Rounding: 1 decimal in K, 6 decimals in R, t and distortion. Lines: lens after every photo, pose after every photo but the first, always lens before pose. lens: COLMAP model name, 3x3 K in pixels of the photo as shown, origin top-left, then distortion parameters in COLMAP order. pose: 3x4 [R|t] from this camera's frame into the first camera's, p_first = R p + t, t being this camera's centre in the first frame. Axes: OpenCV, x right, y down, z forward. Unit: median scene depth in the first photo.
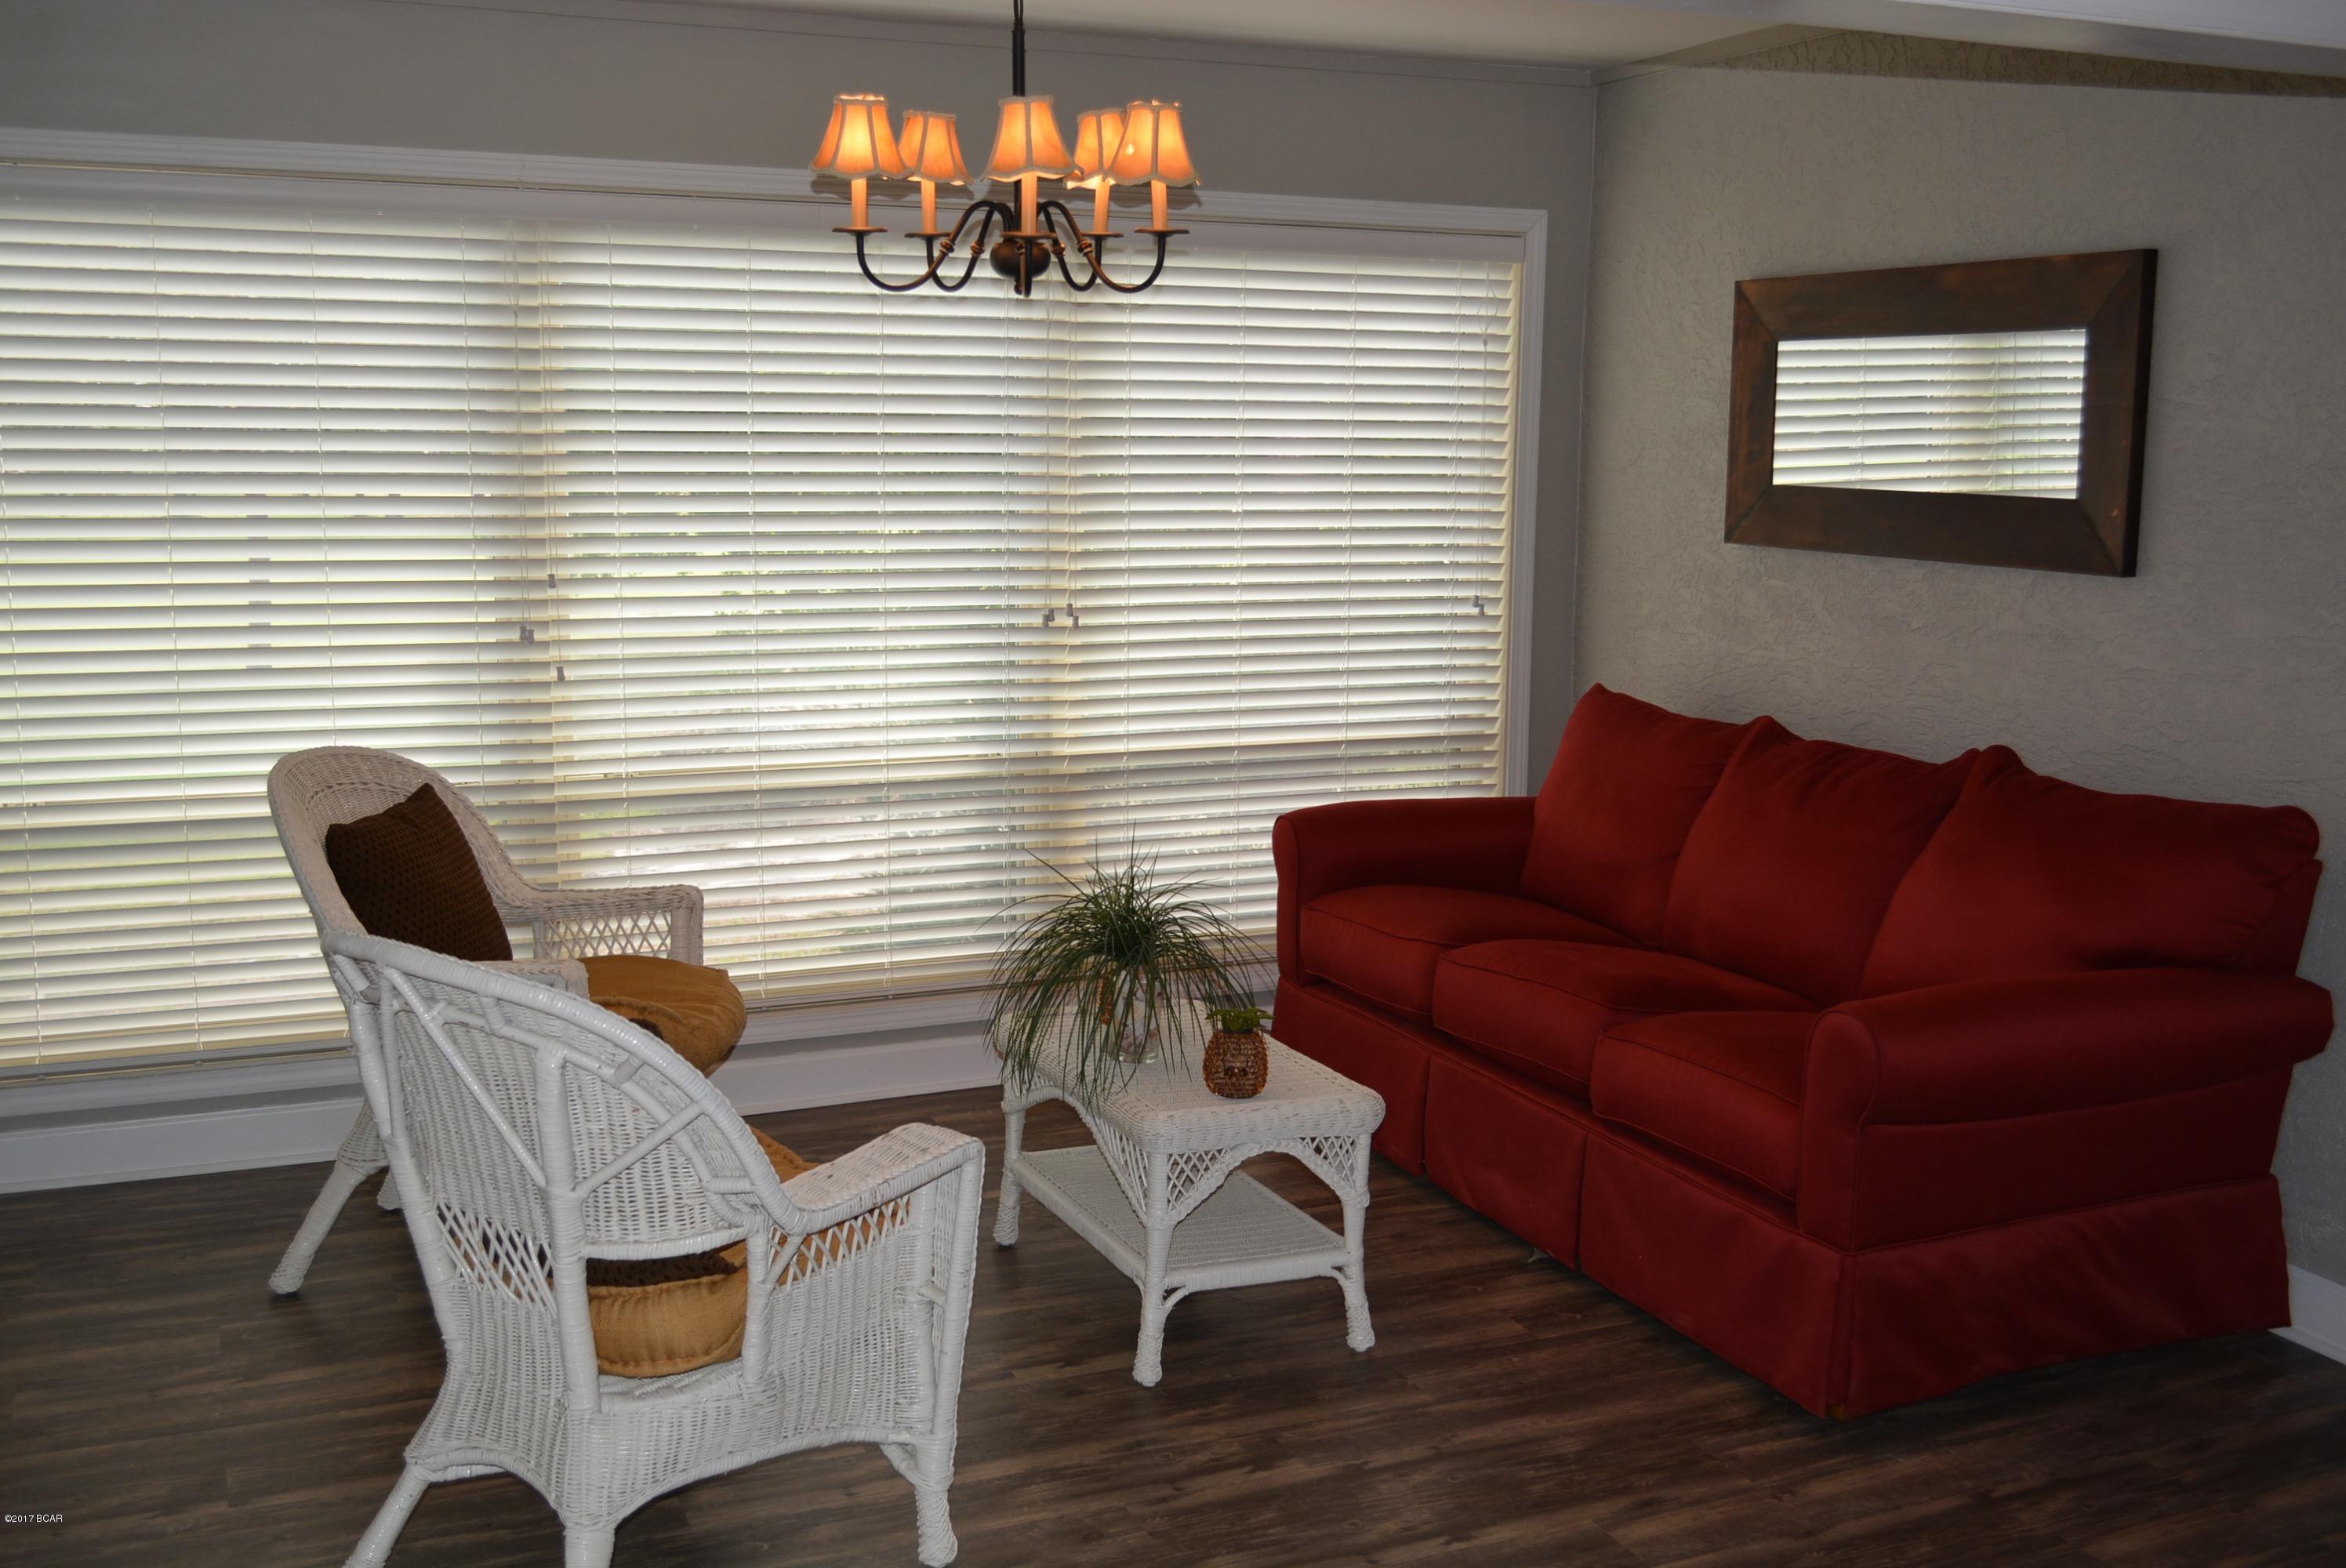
lens RADIAL K [[2298.8, 0, 1181.7], [0, 2298.8, 782.0], [0, 0, 1]] dist [-0.017163, 0.000000]
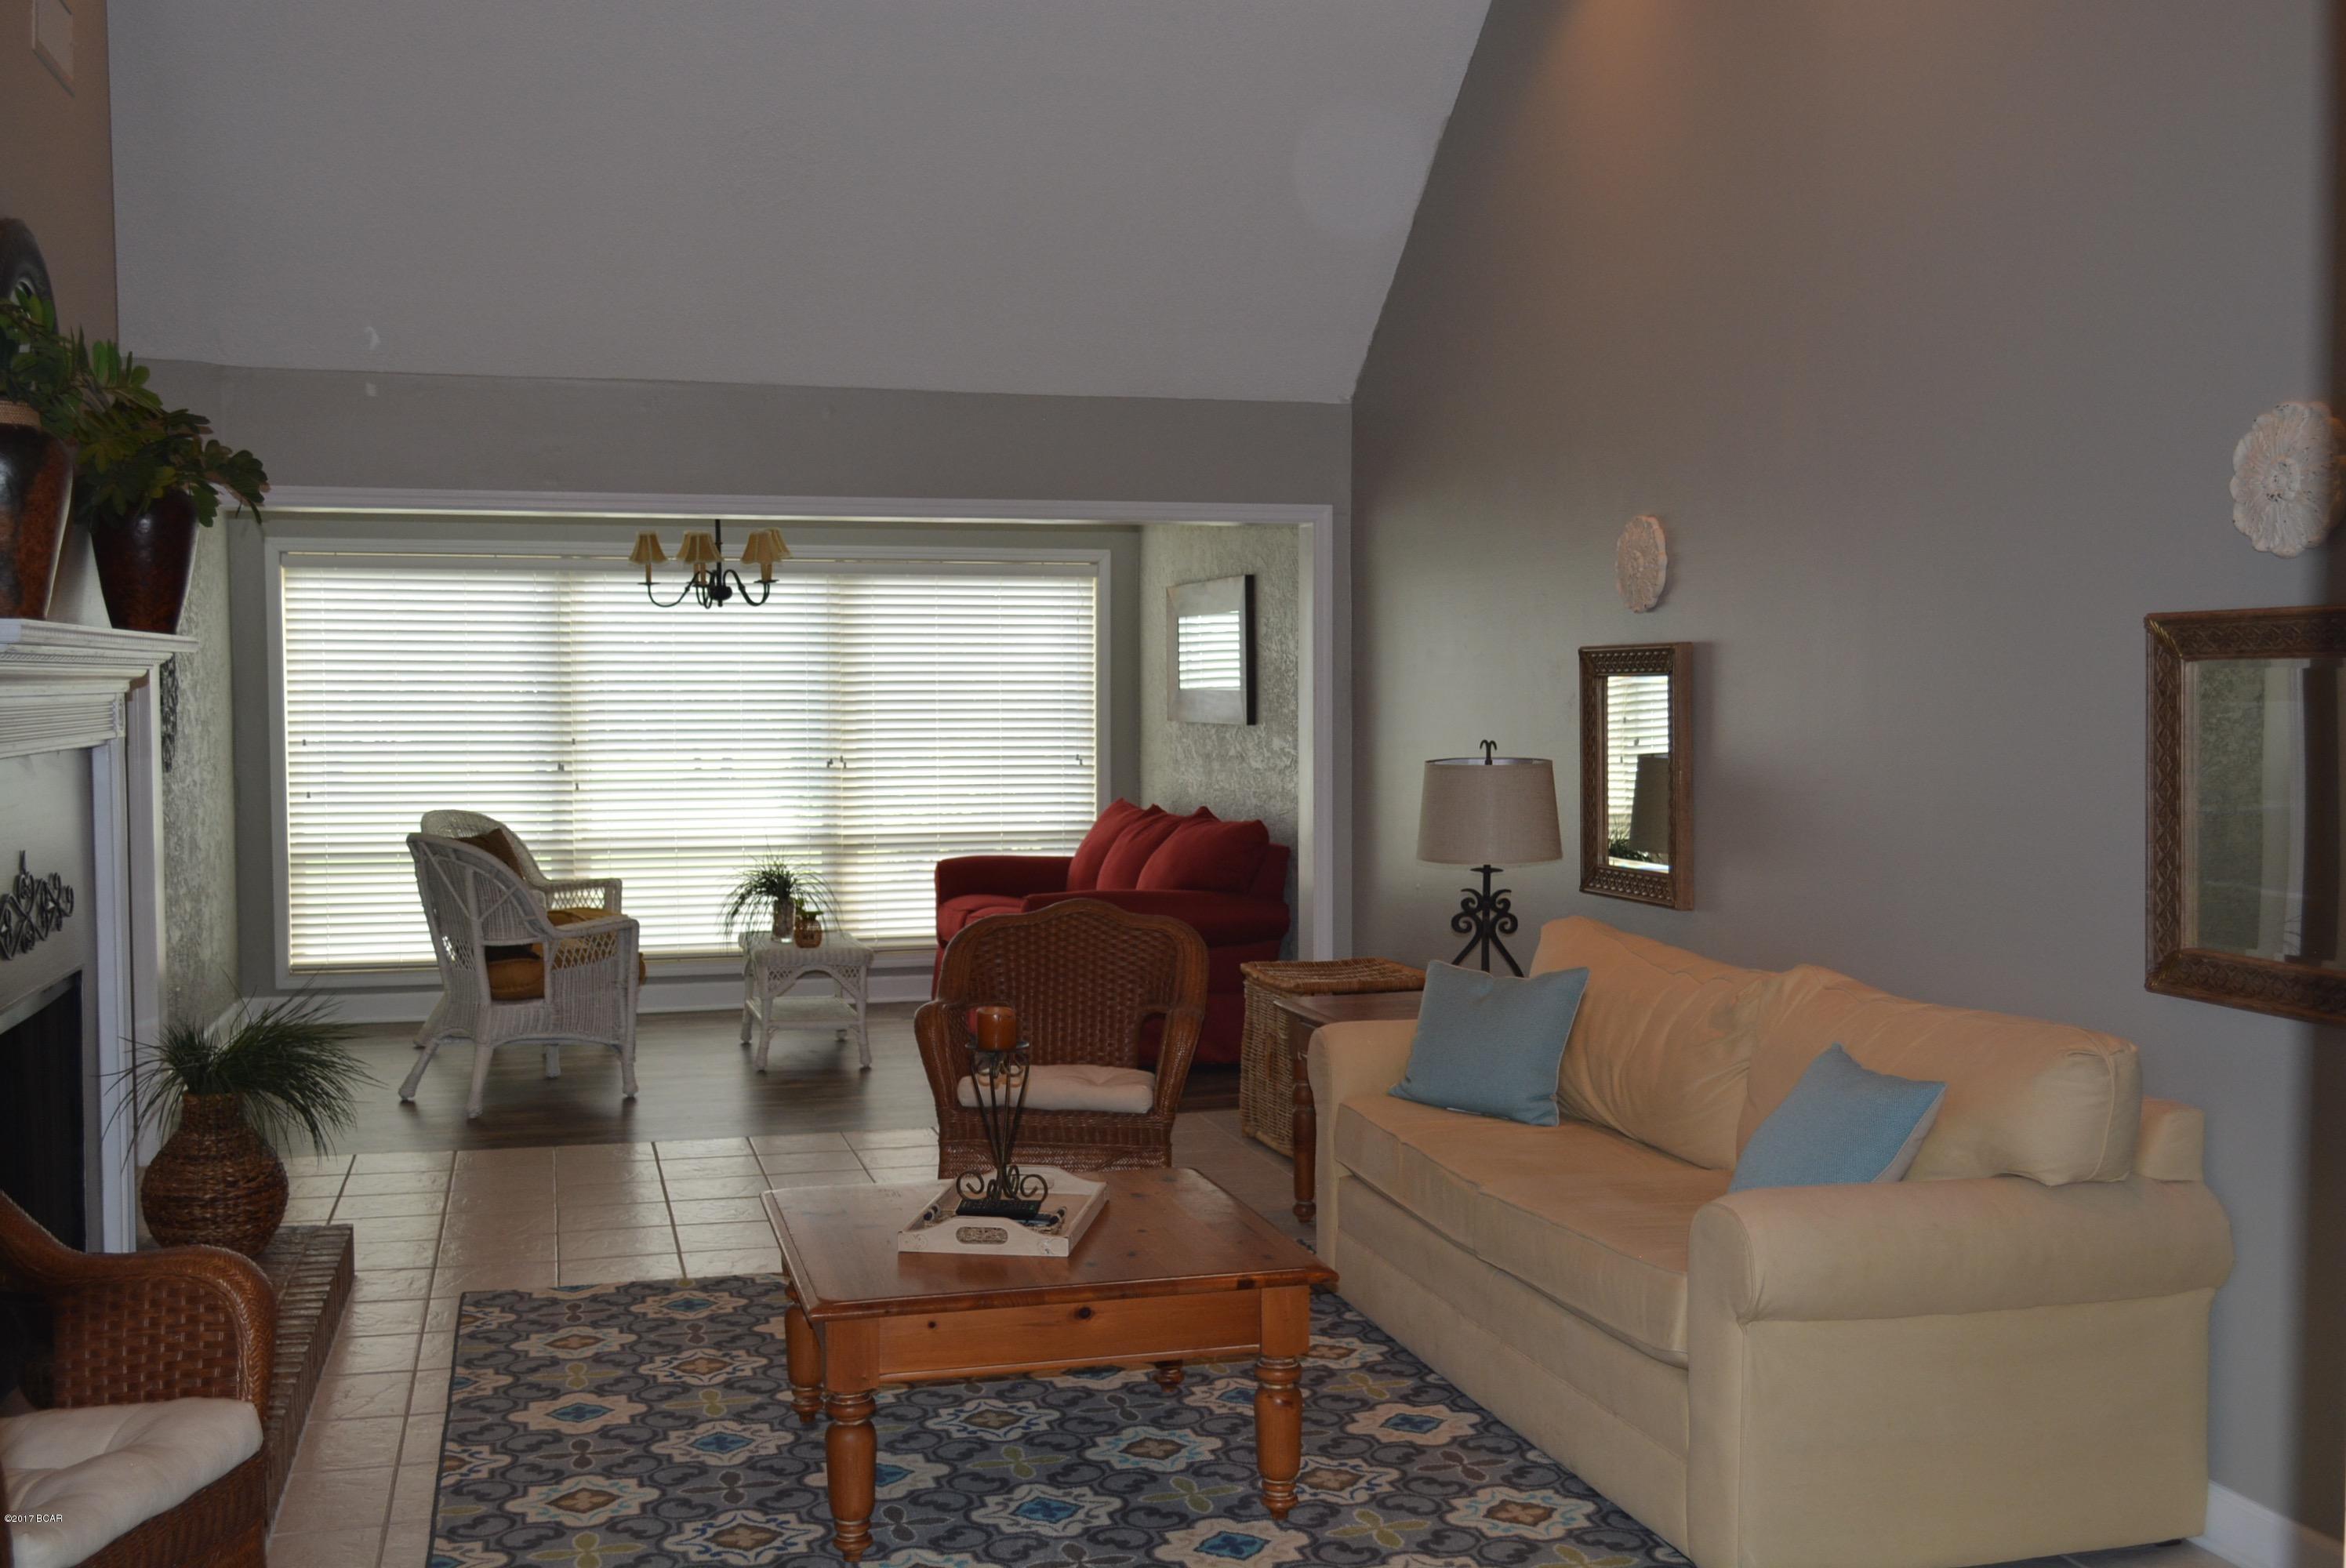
lens RADIAL K [[2298.8, 0, 1165.4], [0, 2298.8, 788.3], [0, 0, 1]] dist [-0.017163, 0.000000]
pose [[0.988807, -0.006128, -0.149072, 0.563570], [-0.010346, 0.993935, -0.109485, 0.175837], [0.148839, 0.109802, 0.982746, -0.957210]]
